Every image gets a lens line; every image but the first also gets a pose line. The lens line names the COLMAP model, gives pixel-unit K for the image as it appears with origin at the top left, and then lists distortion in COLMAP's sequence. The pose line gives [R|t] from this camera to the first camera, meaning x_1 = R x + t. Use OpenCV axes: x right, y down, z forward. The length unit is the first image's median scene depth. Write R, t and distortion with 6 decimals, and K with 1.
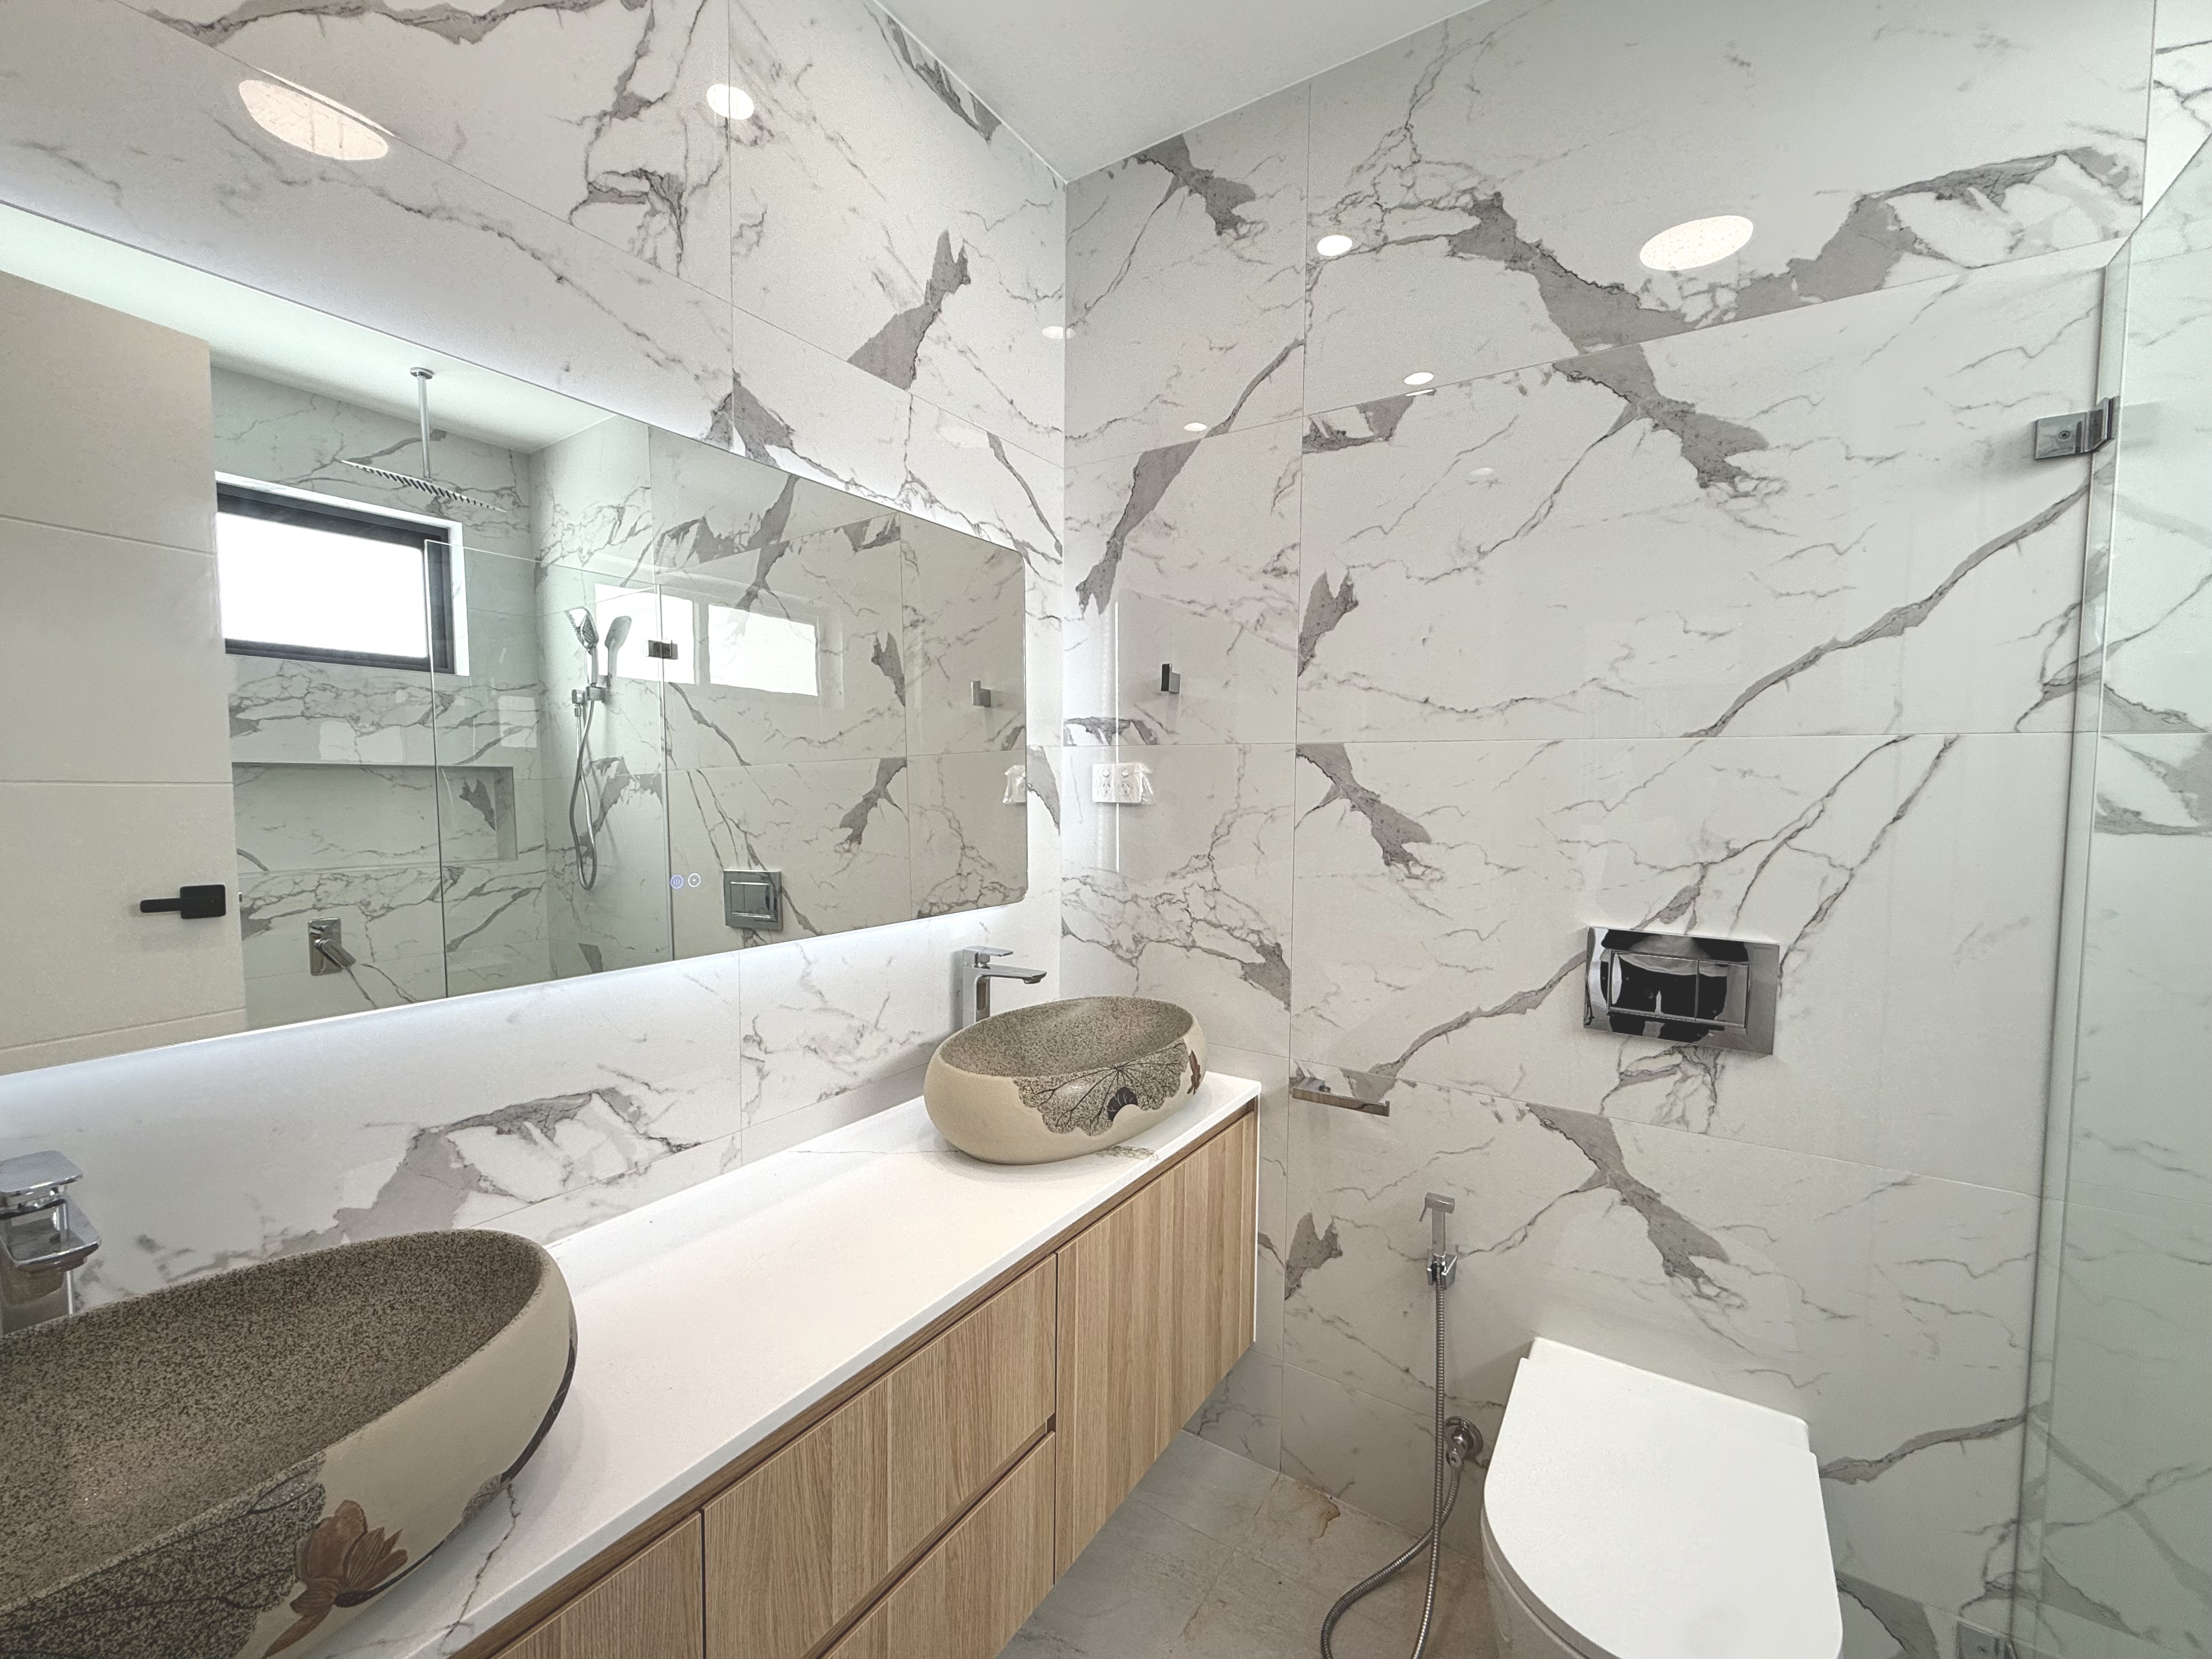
lens RADIAL K [[908.4, 0, 1106.0], [0, 908.4, 829.5], [0, 0, 1]] dist [-0.001102, -0.000094]
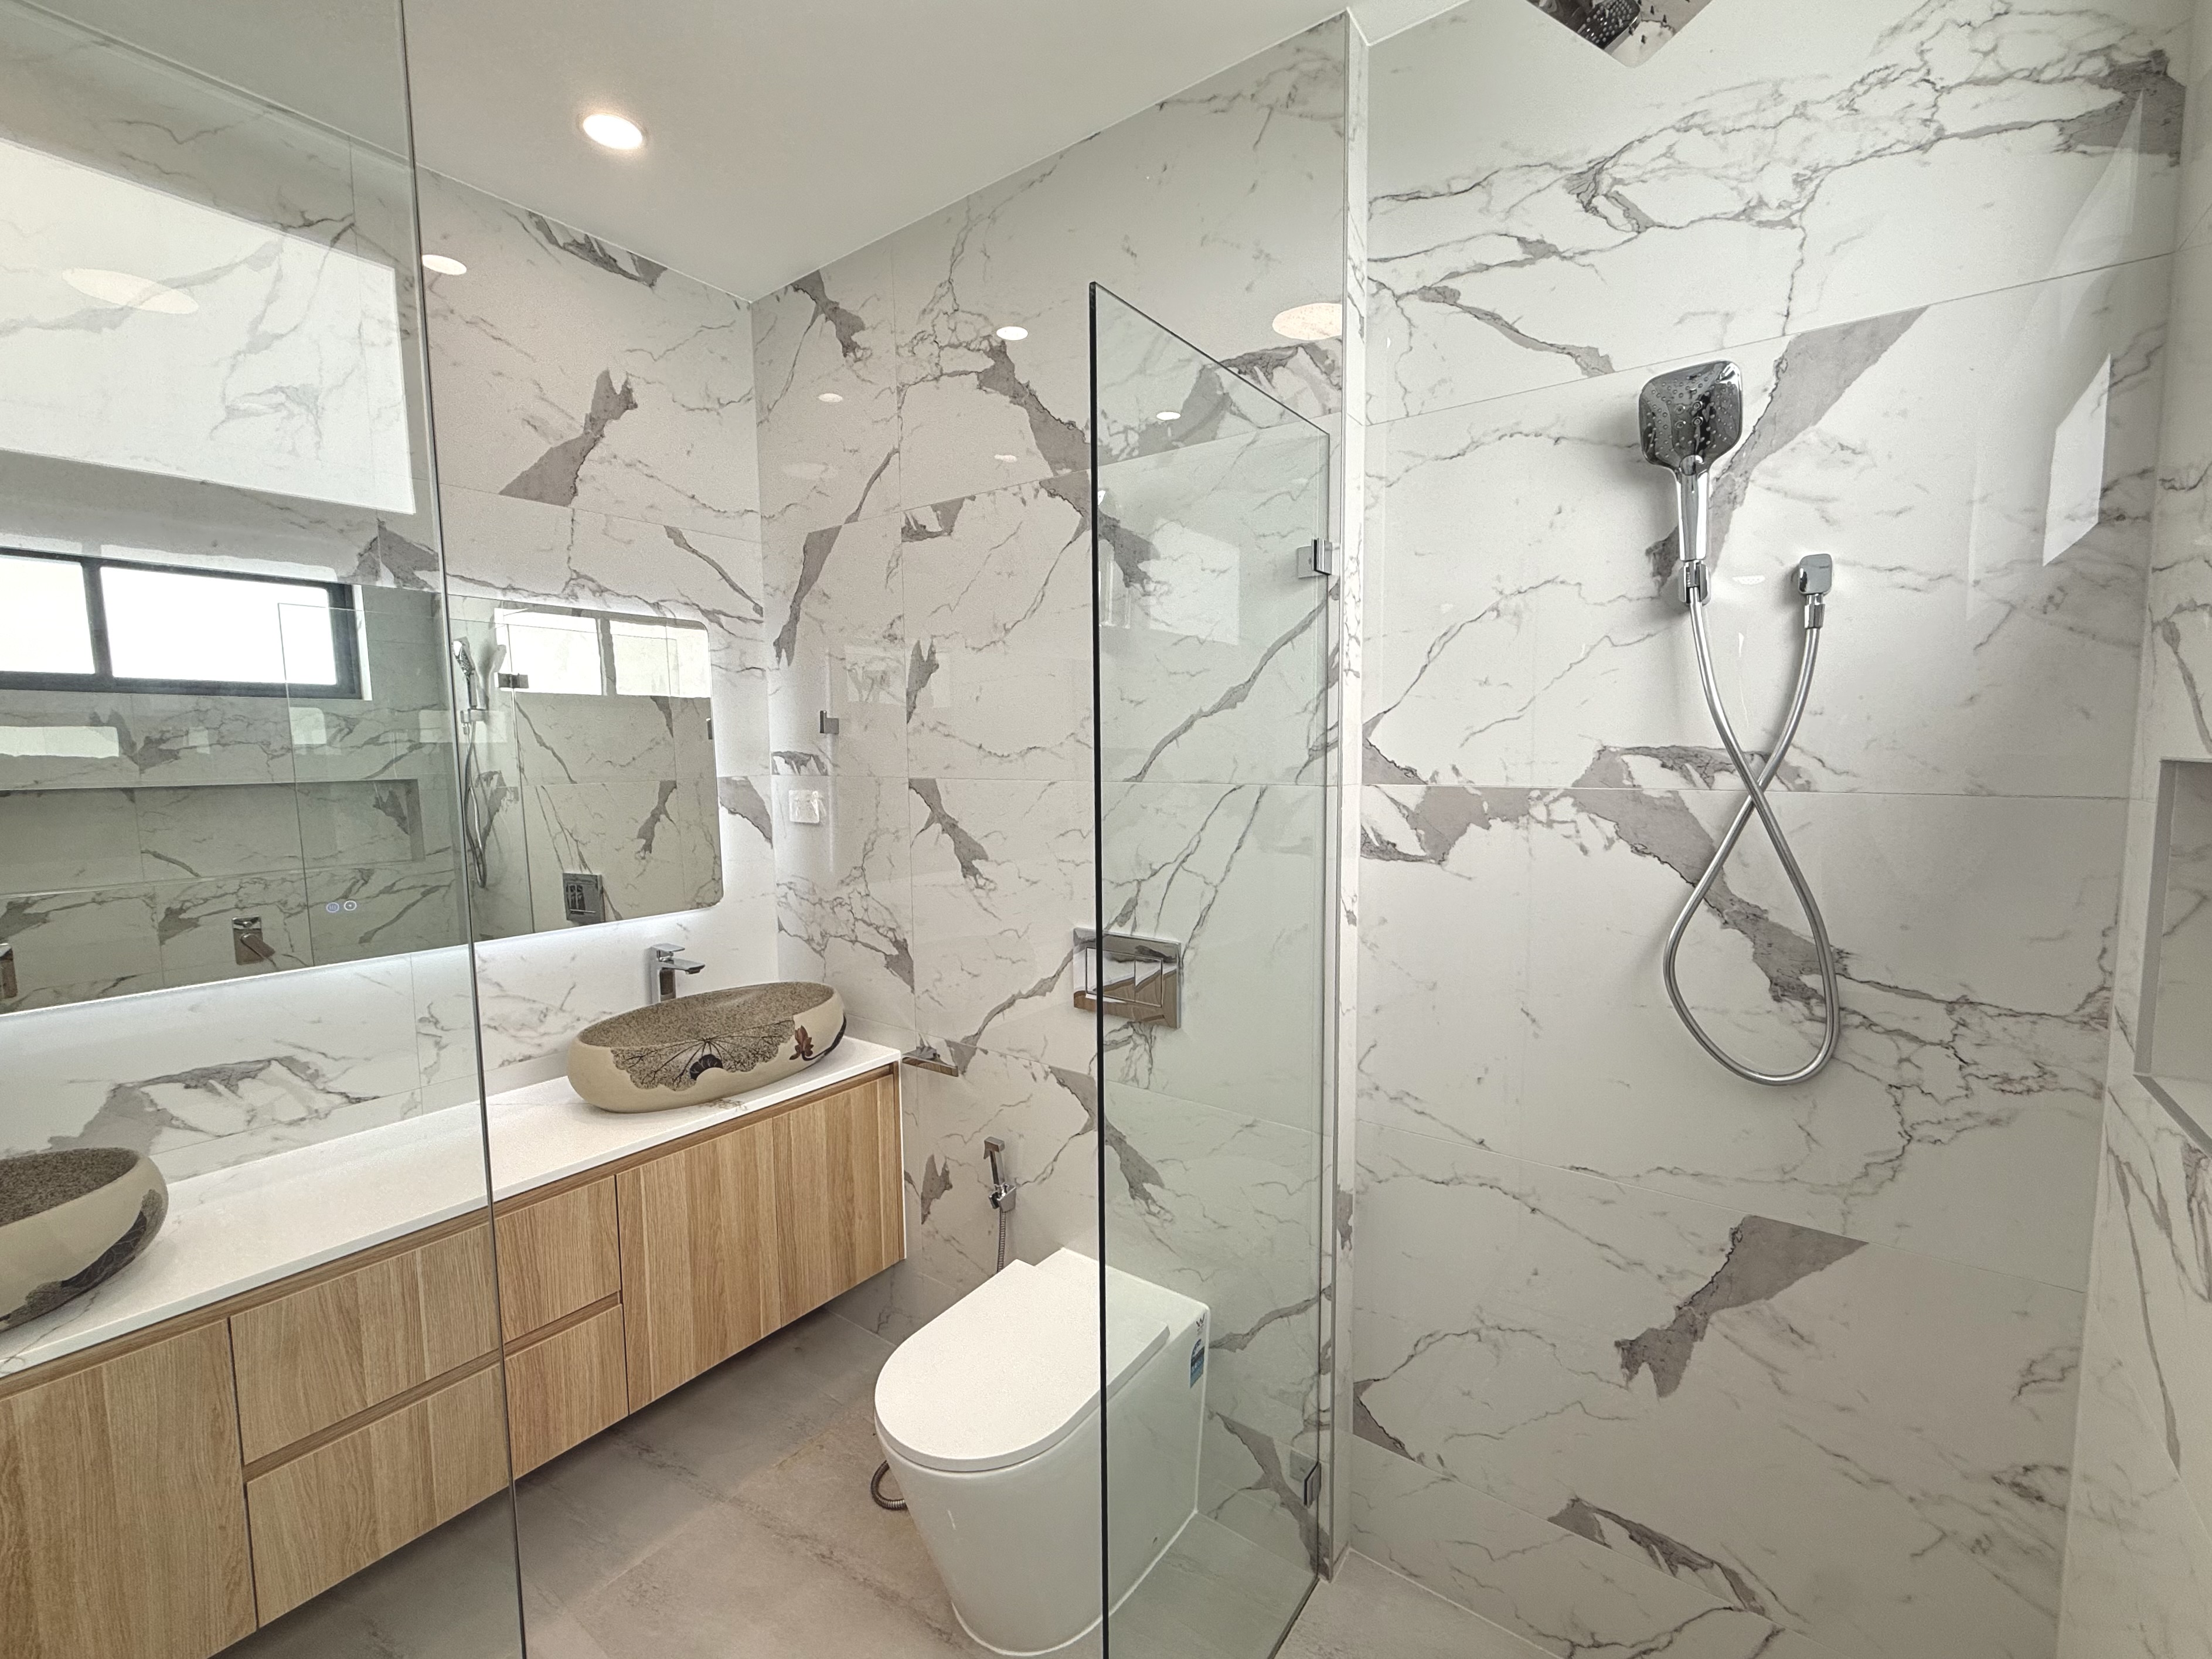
lens RADIAL K [[927.1, 0, 1134.1], [0, 927.1, 827.6], [0, 0, 1]] dist [-0.002126, 0.000215]
pose [[0.999086, -0.014267, -0.040302, 0.636256], [0.015614, 0.999323, 0.033313, -0.072533], [0.039800, -0.033912, 0.998632, -0.276130]]
